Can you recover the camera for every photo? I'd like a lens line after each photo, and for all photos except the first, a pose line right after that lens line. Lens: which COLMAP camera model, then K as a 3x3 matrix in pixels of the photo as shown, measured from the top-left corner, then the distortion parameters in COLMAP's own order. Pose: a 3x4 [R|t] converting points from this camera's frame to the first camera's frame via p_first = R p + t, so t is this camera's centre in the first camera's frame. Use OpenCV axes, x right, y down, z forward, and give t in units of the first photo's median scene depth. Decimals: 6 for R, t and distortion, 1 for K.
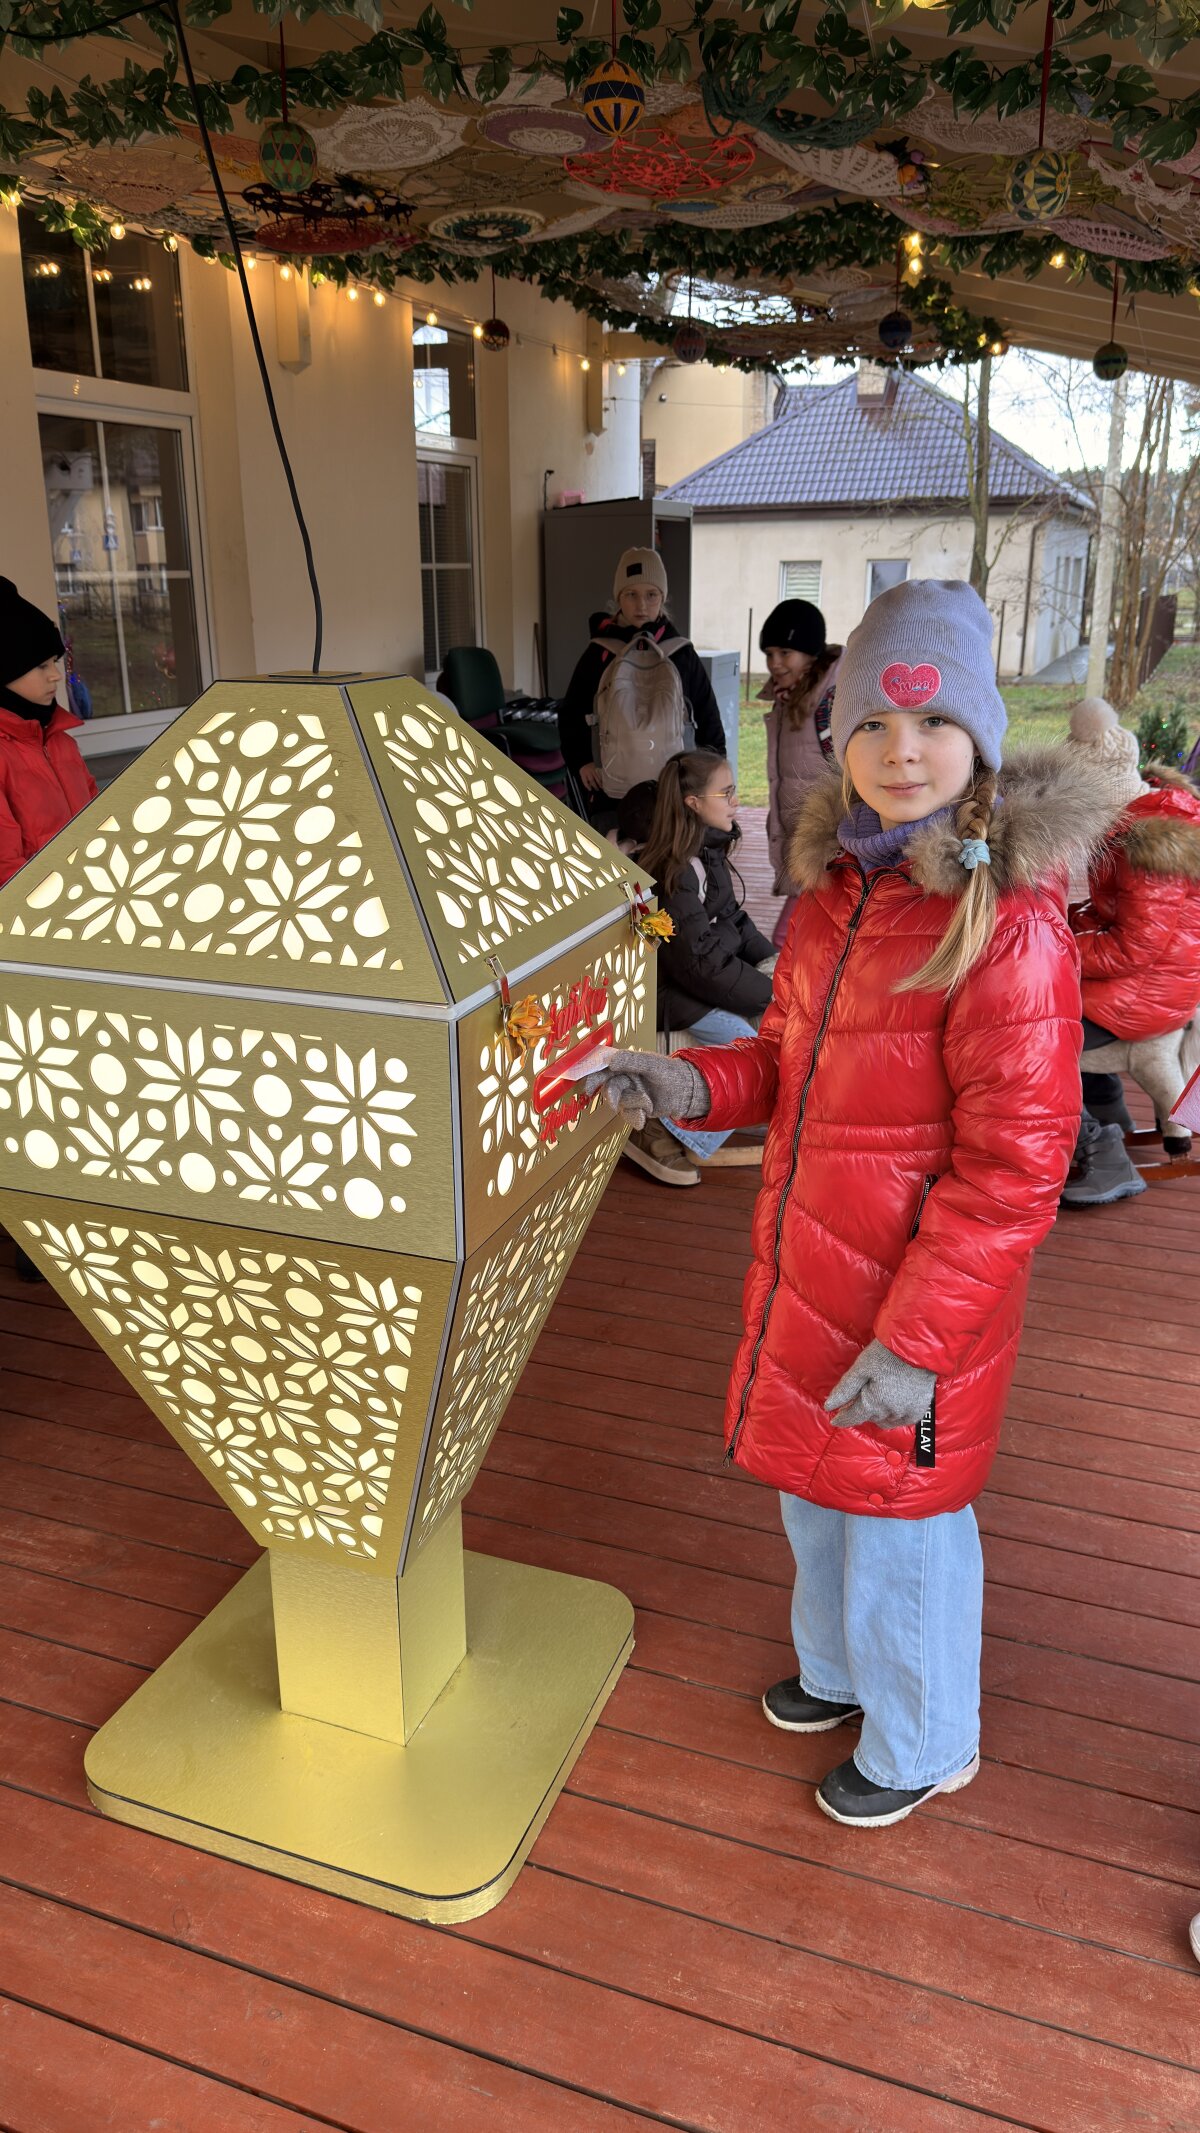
lens RADIAL K [[1533.4, 0, 622.0], [0, 1533.4, 1047.5], [0, 0, 1]] dist [0.038840, -0.043752]
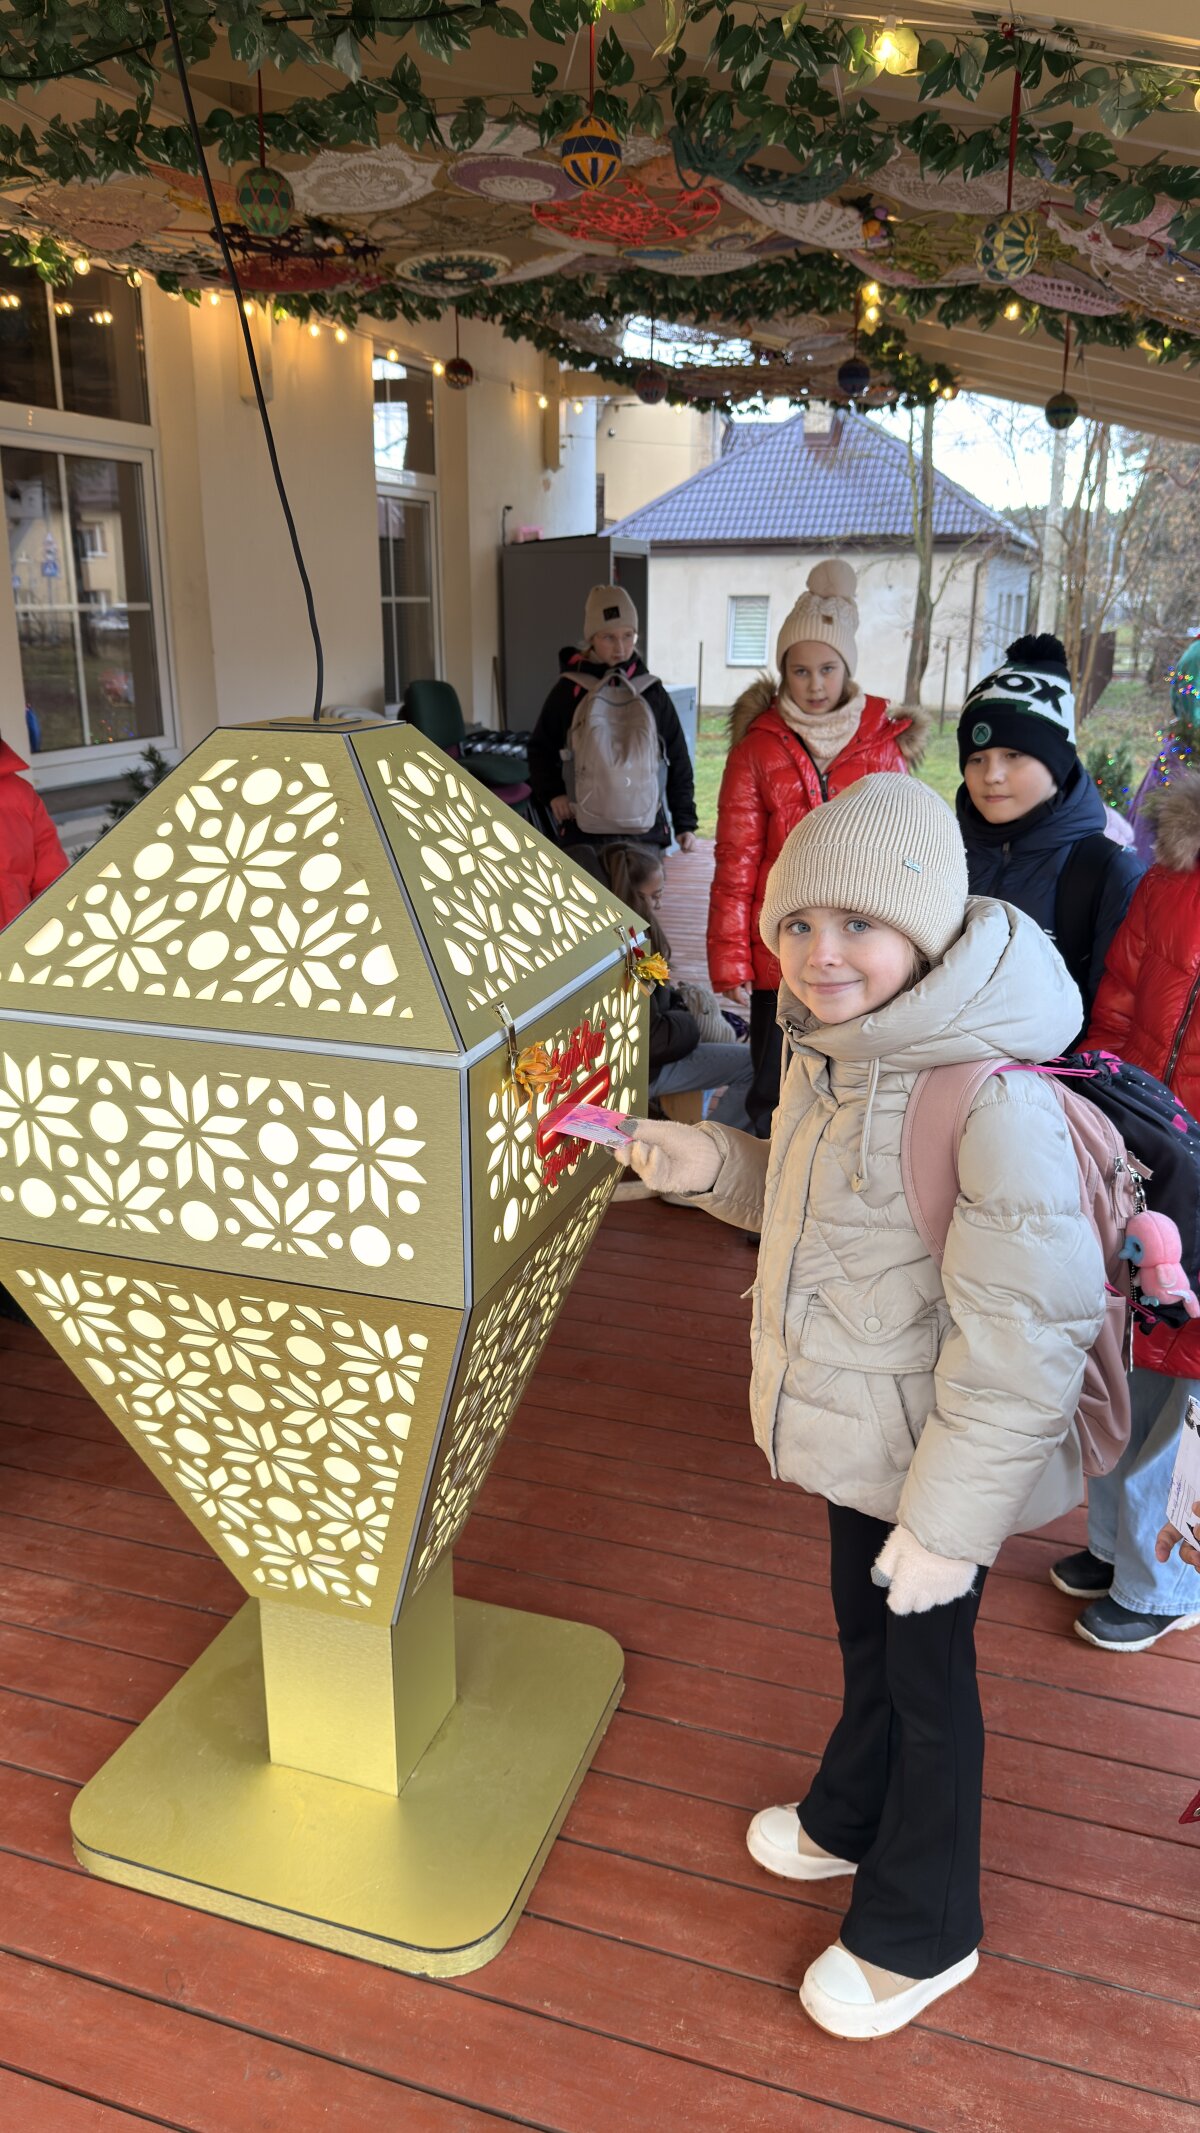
lens RADIAL K [[1533.4, 0, 637.8], [0, 1533.4, 1043.2], [0, 0, 1]] dist [0.038840, -0.043752]
pose [[0.999032, -0.002441, 0.043911, -0.027948], [0.003357, 0.999778, -0.020818, -0.009022], [-0.043850, 0.020945, 0.998819, -0.006080]]
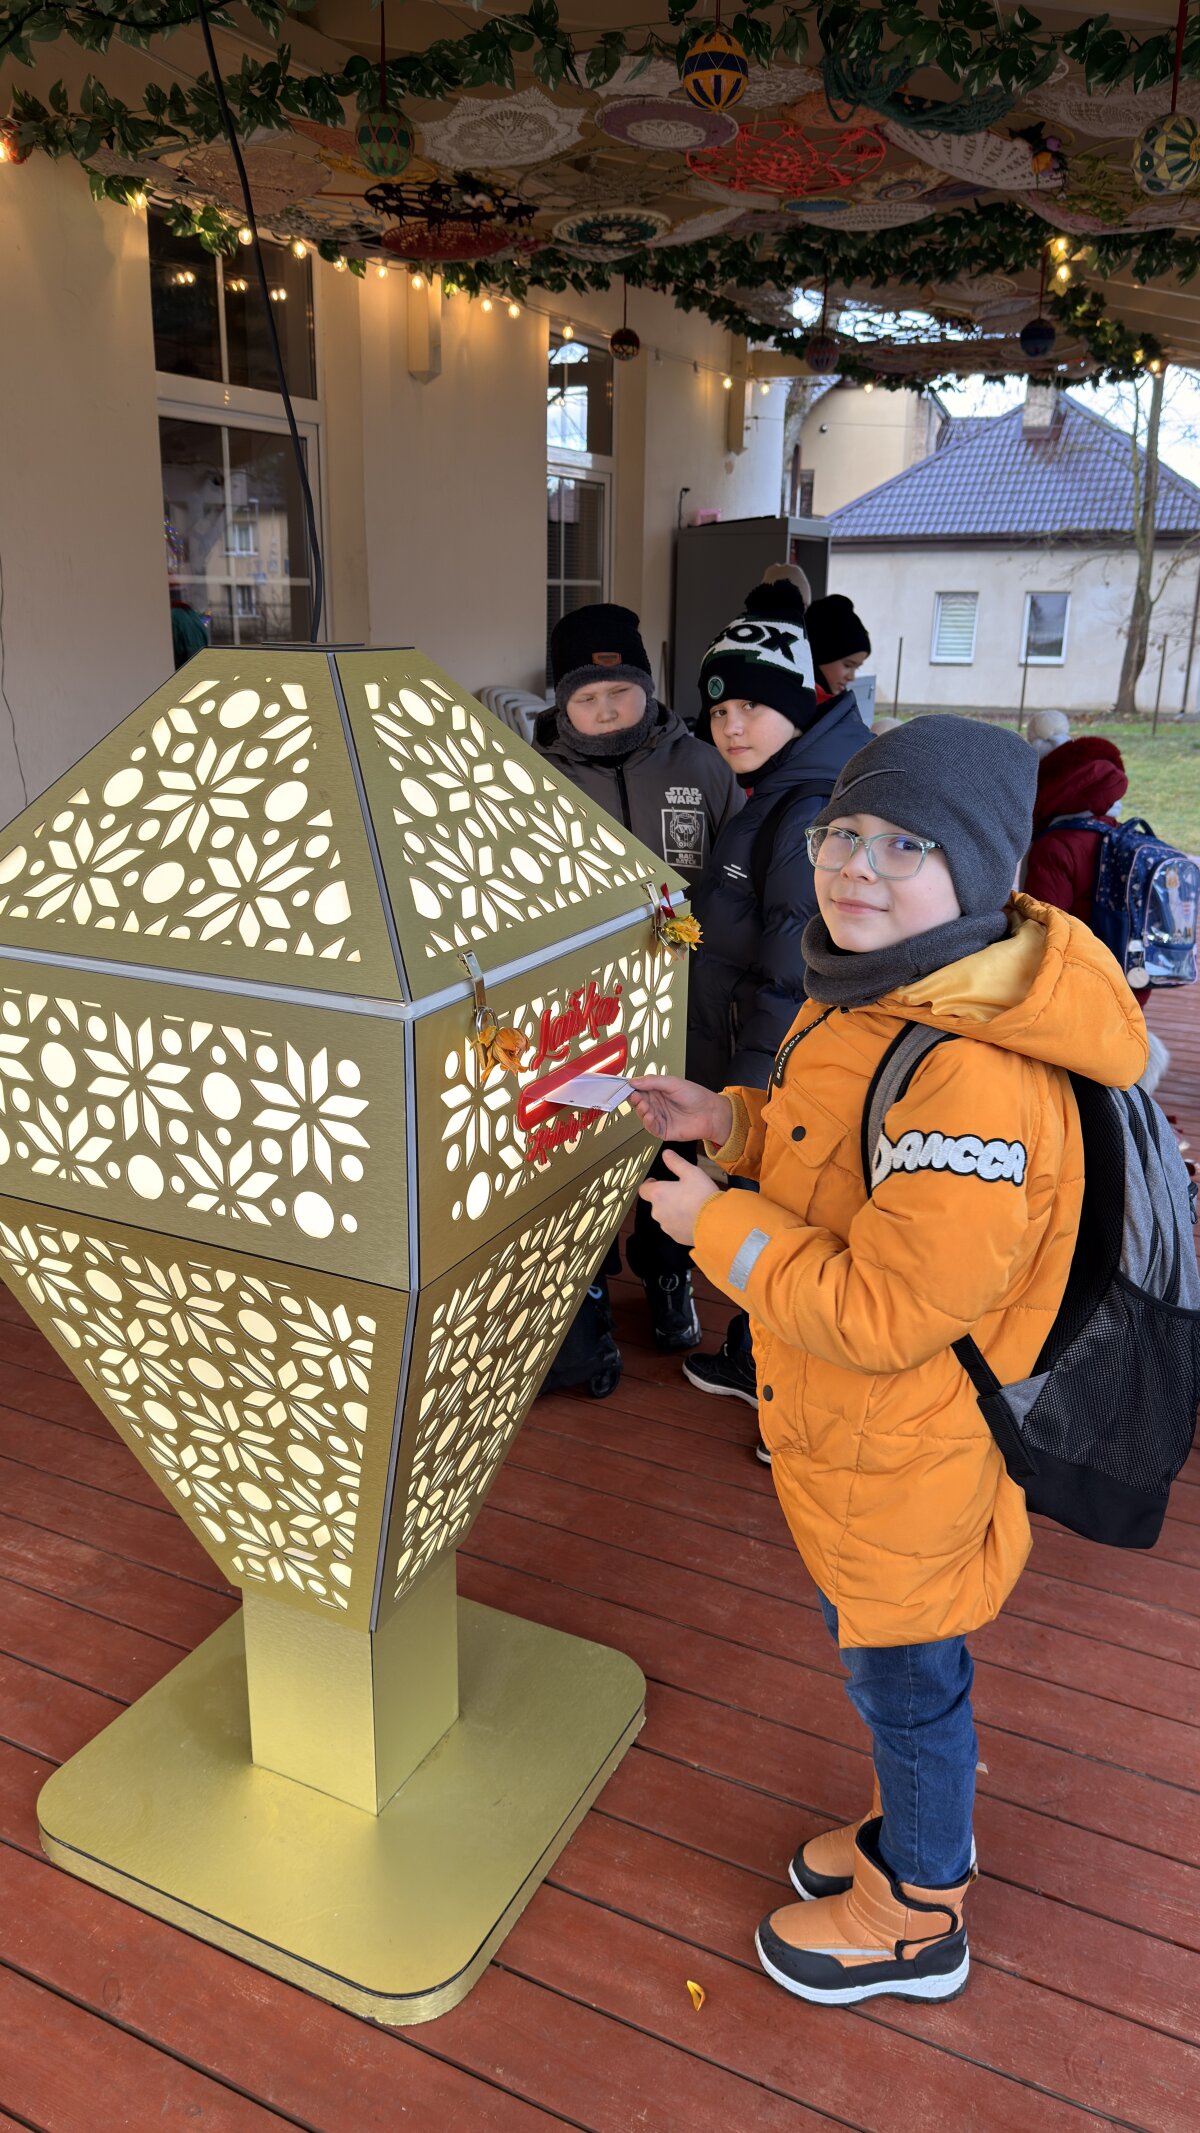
lens RADIAL K [[1533.4, 0, 619.4], [0, 1533.4, 1038.1], [0, 0, 1]] dist [0.038840, -0.043752]
pose [[0.994774, 0.042750, -0.092719, 0.065506], [-0.044988, 0.998741, -0.022187, 0.004946], [0.091653, 0.026243, 0.995445, 0.085107]]
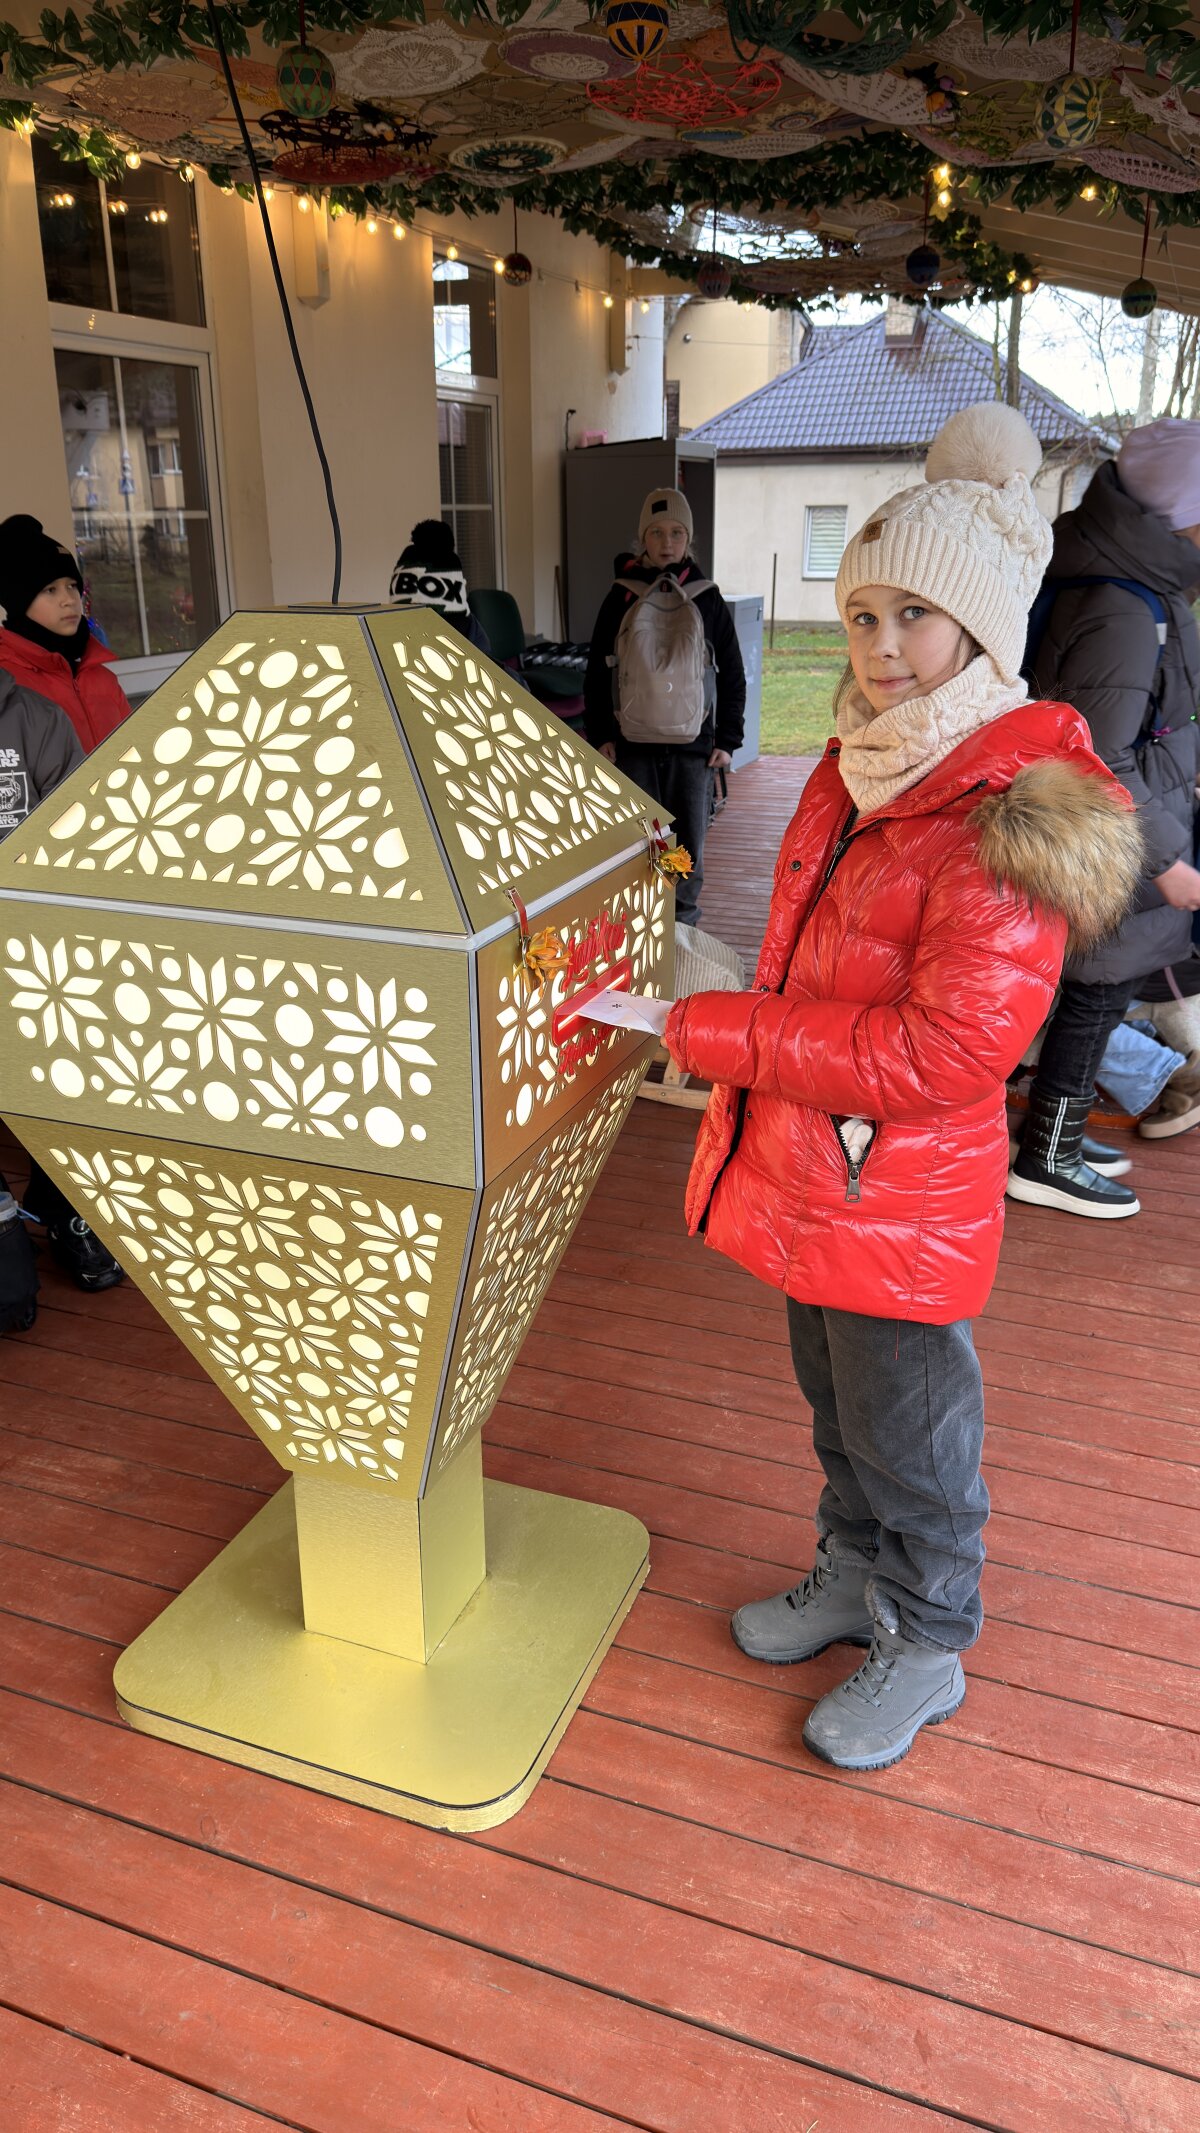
lens RADIAL K [[1533.4, 0, 636.4], [0, 1533.4, 1058.4], [0, 0, 1]] dist [0.038840, -0.043752]
pose [[0.999981, 0.004742, -0.003904, 0.001504], [-0.004592, 0.999280, 0.037651, 0.010398], [0.004080, -0.037632, 0.999283, -0.008233]]
